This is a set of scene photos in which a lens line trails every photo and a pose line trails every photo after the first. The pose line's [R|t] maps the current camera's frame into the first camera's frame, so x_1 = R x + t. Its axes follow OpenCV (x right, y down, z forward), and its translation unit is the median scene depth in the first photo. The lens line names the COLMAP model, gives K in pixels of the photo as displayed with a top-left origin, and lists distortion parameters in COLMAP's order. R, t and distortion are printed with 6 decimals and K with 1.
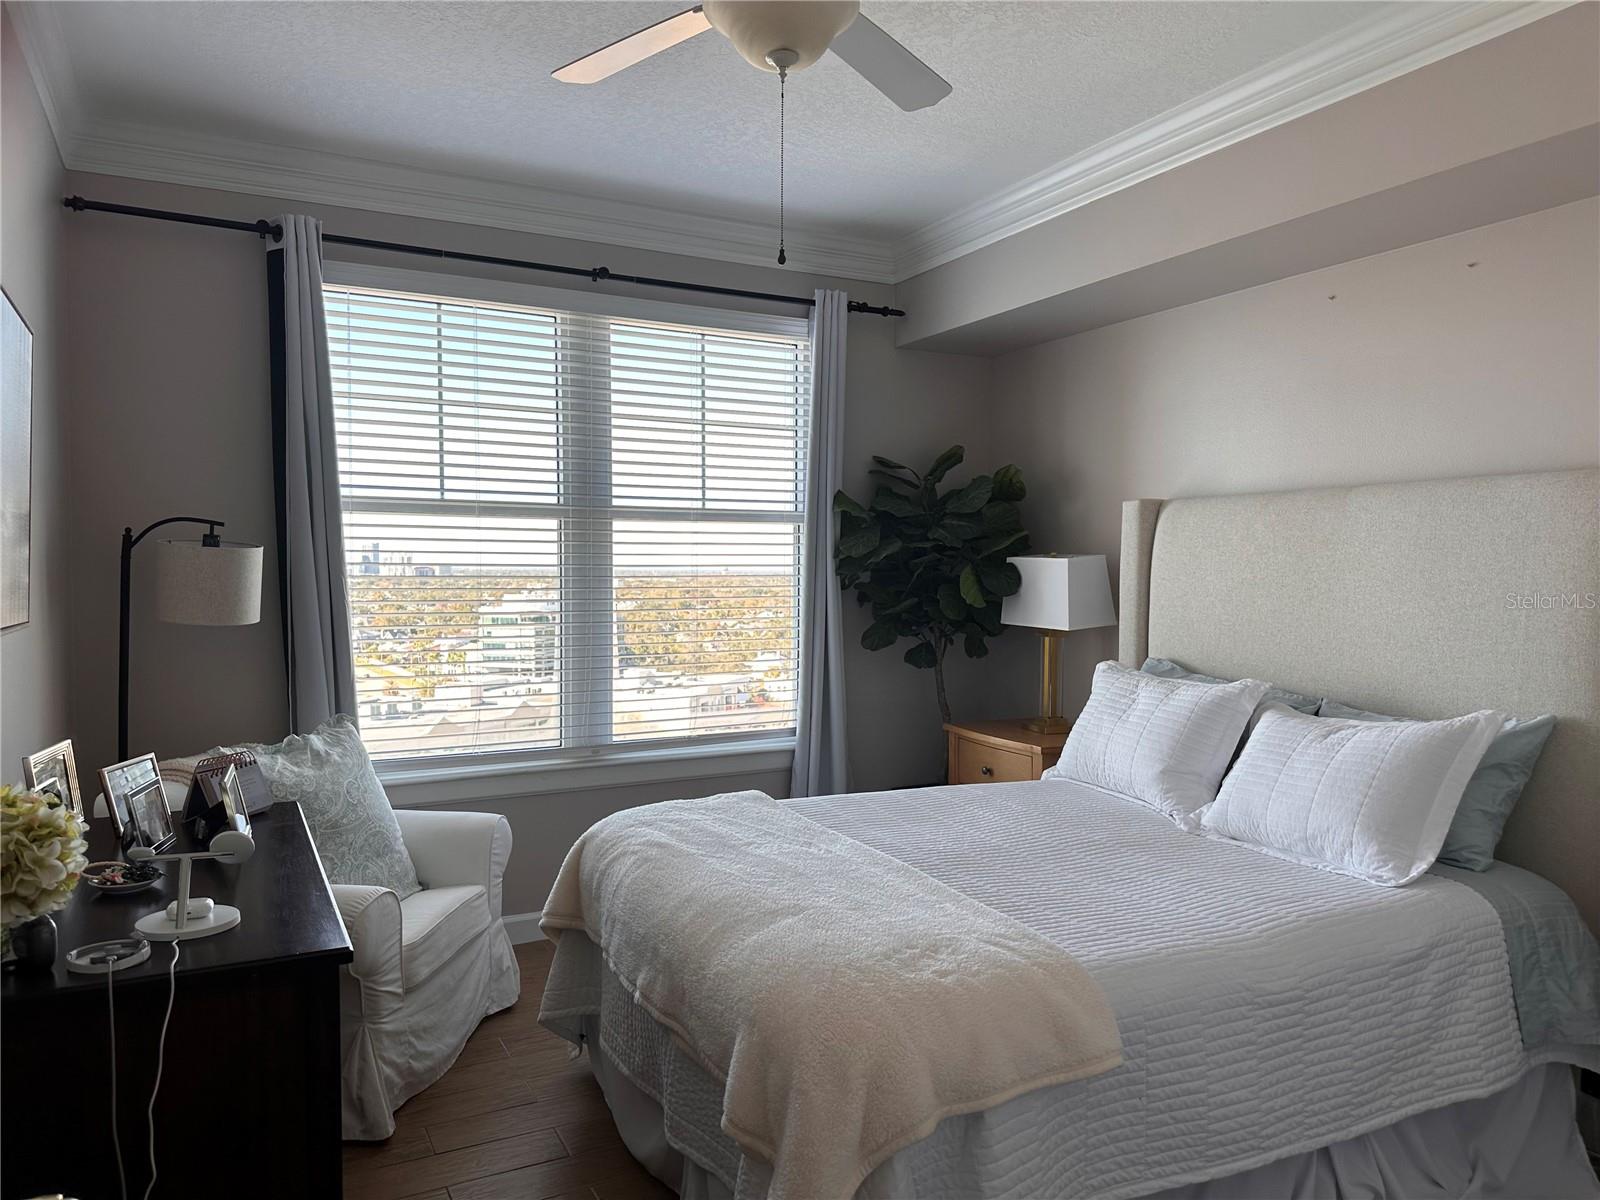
lens RADIAL K [[1128.1, 0, 800.0], [0, 1128.1, 600.0], [0, 0, 1]] dist [0.054013, -0.053415]
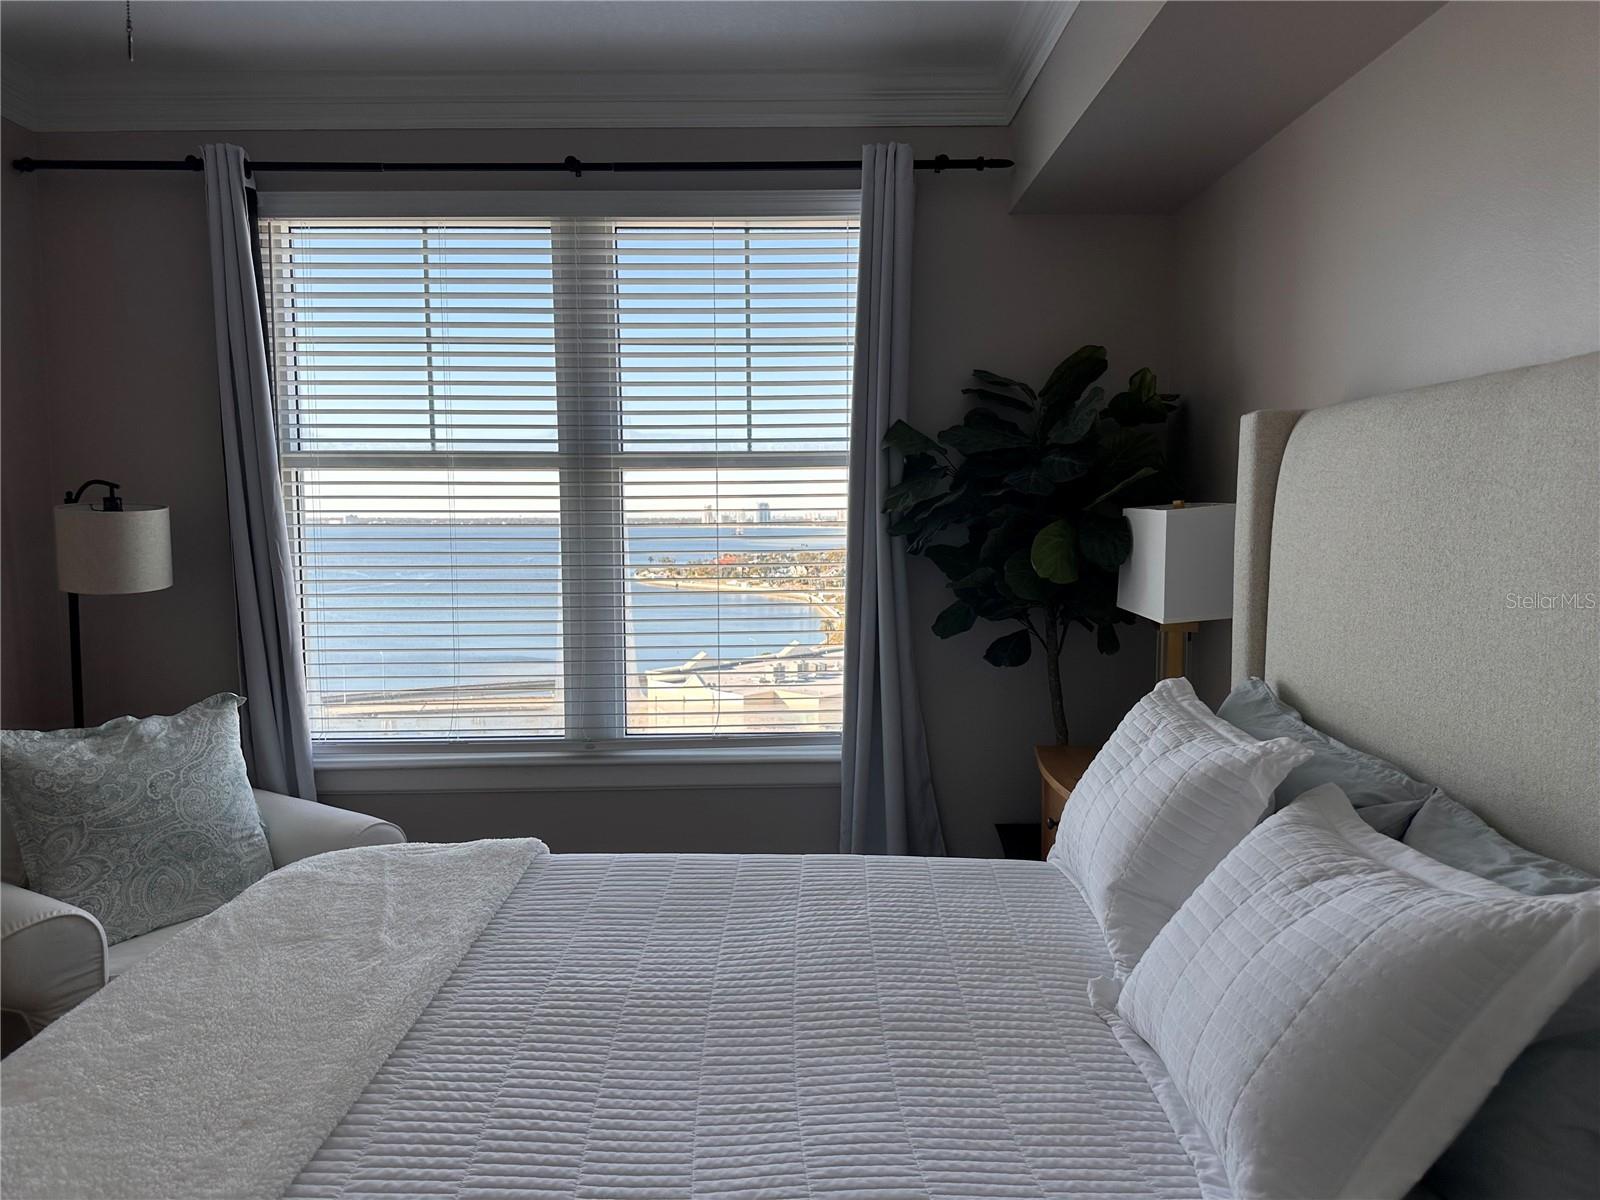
lens RADIAL K [[1128.1, 0, 800.0], [0, 1128.1, 600.0], [0, 0, 1]] dist [0.054013, -0.053415]
pose [[0.886672, 0.025447, -0.461699, 0.331413], [-0.004389, 0.998903, 0.046626, -0.014440], [0.462379, -0.039316, 0.885810, 0.322767]]
